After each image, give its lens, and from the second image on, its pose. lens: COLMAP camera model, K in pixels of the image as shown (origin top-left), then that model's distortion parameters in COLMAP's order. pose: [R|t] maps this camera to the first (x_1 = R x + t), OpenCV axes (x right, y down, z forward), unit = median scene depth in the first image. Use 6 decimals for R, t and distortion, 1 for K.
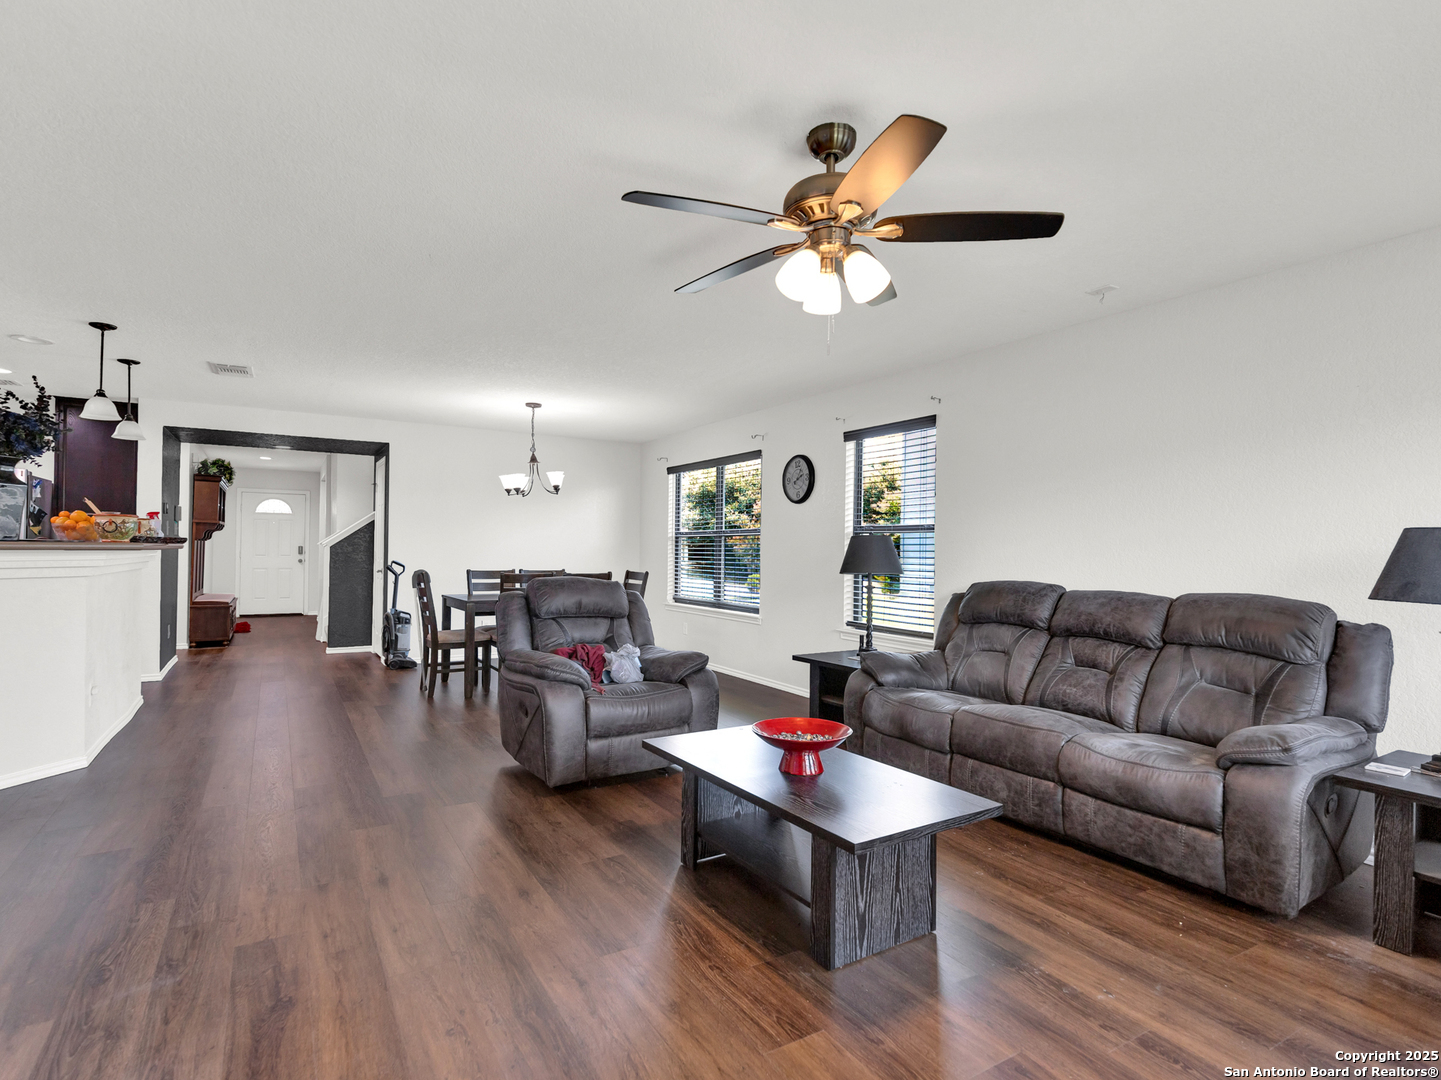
lens RADIAL K [[730.6, 0, 719.5], [0, 730.6, 543.5], [0, 0, 1]] dist [-0.000696, -0.000726]
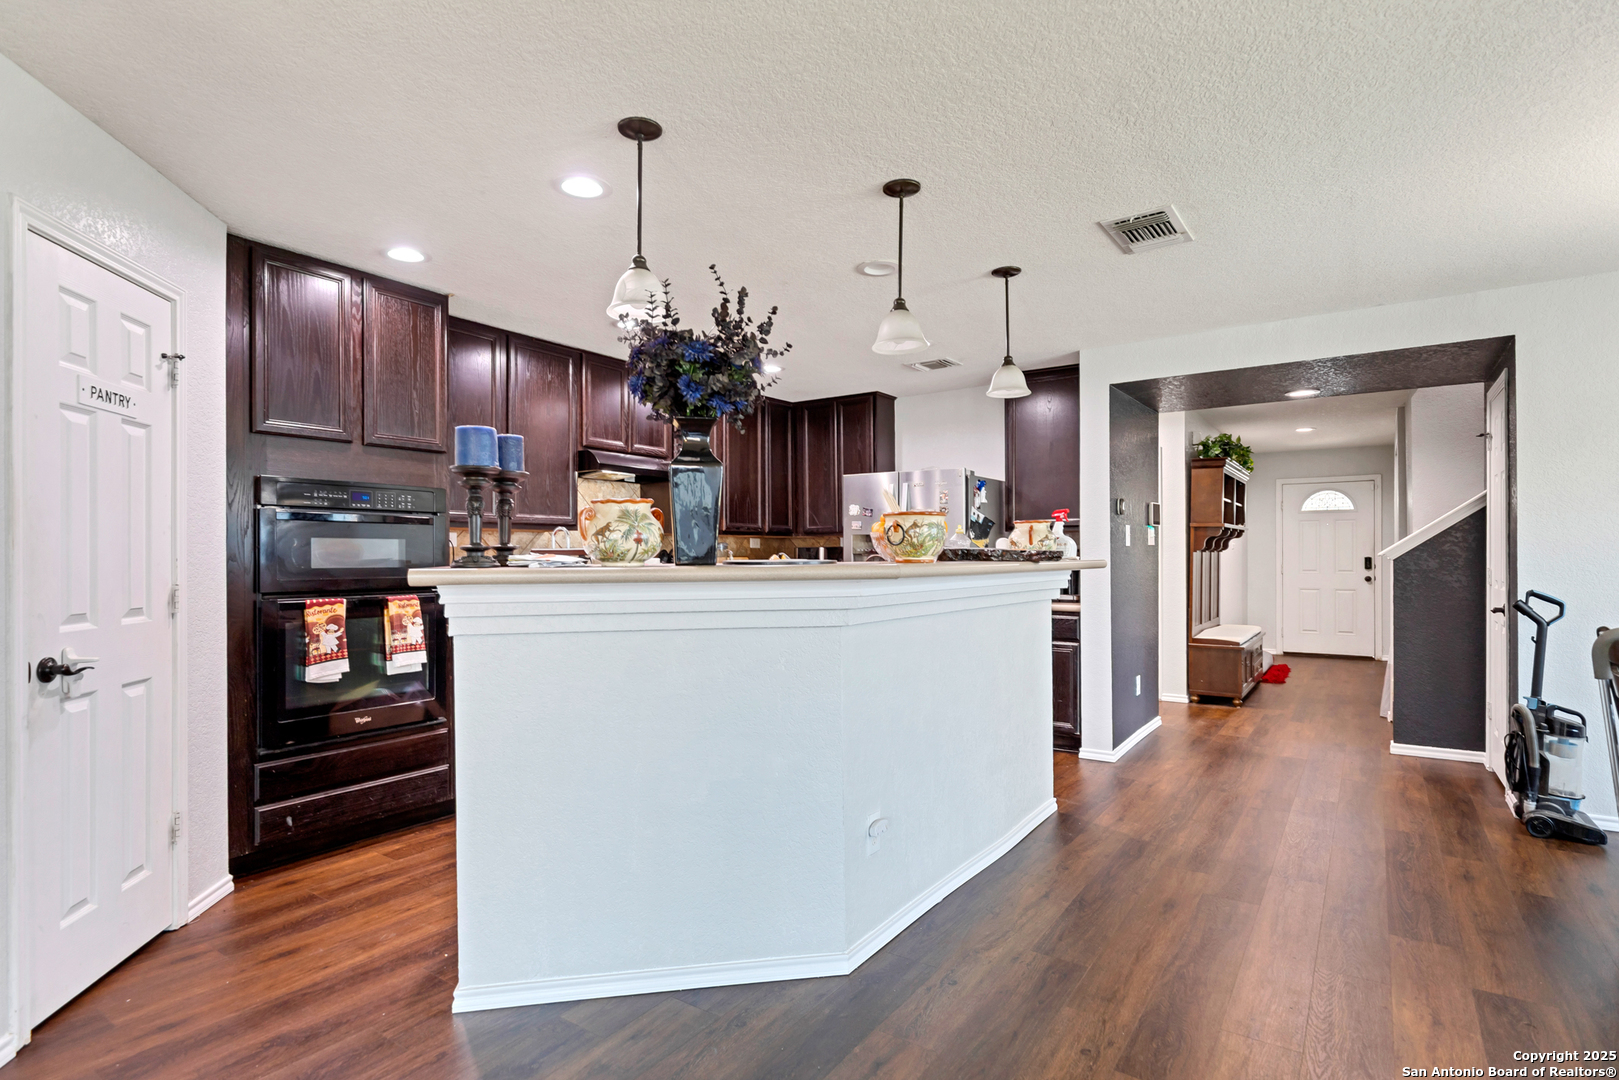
lens RADIAL K [[813.7, 0, 806.4], [0, 813.7, 550.2], [0, 0, 1]] dist [-0.001633, -0.000794]
pose [[0.403995, -0.017782, -0.914588, -0.151030], [0.015780, 0.999798, -0.012468, -0.002298], [0.914625, -0.009395, 0.404194, 0.348297]]
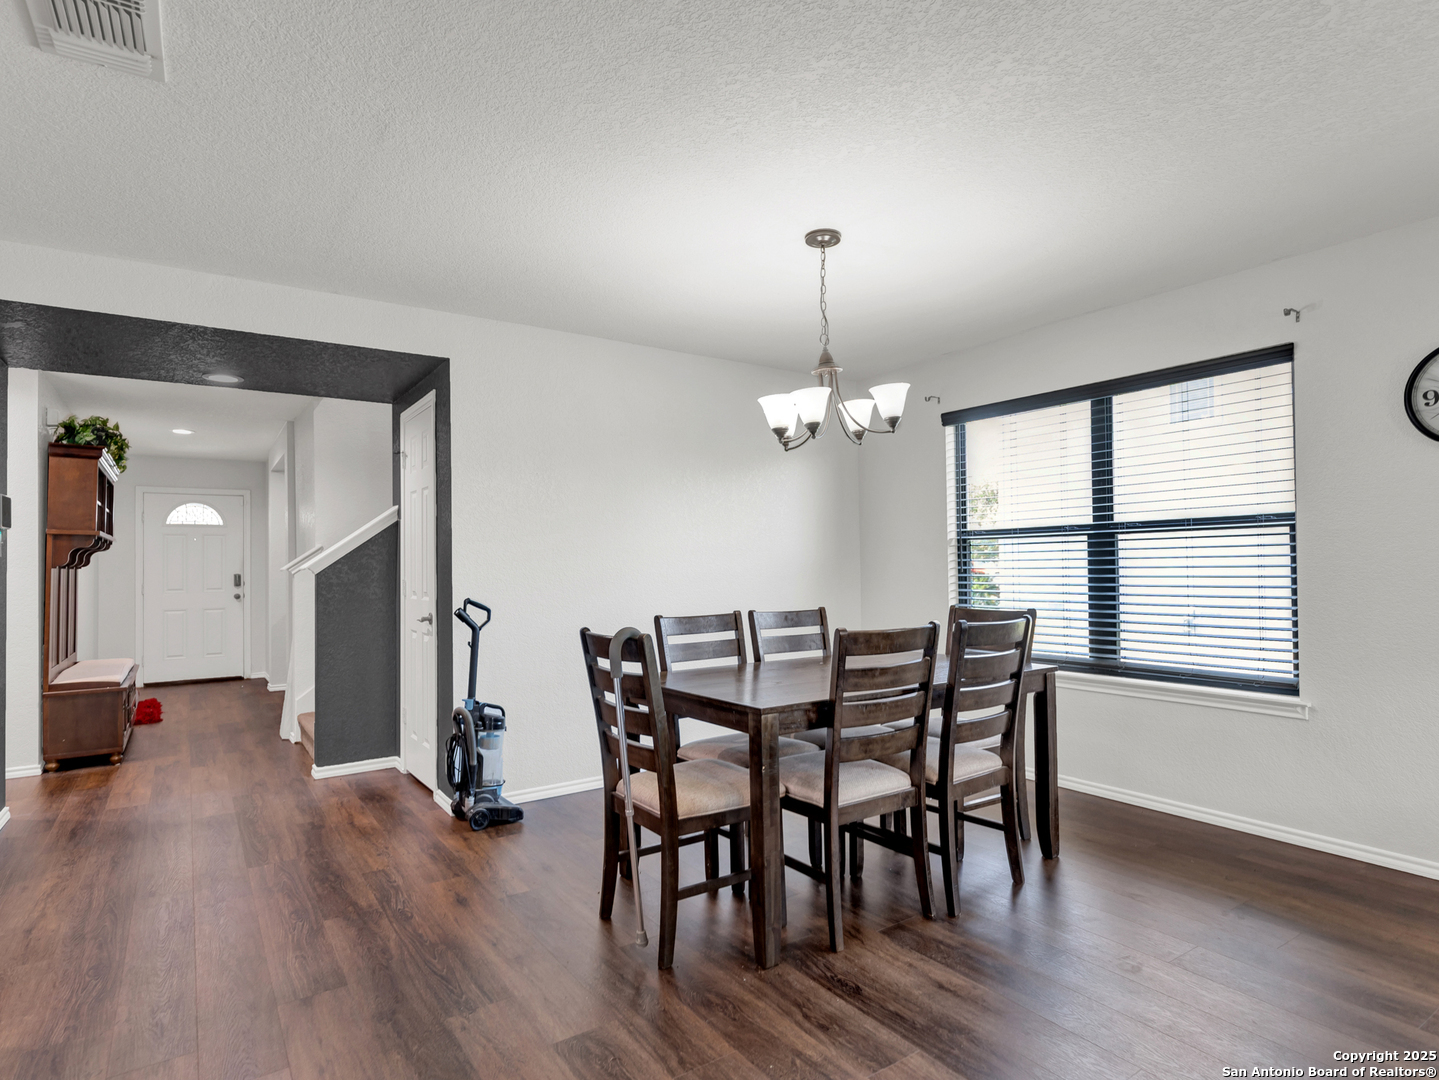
lens RADIAL K [[786.7, 0, 718.8], [0, 786.7, 551.5], [0, 0, 1]] dist [-0.000621, -0.000922]
pose [[0.998463, -0.024455, 0.049736, -0.275301], [0.024954, 0.999644, -0.009425, 0.001029], [-0.049488, 0.010652, 0.998718, 0.425429]]
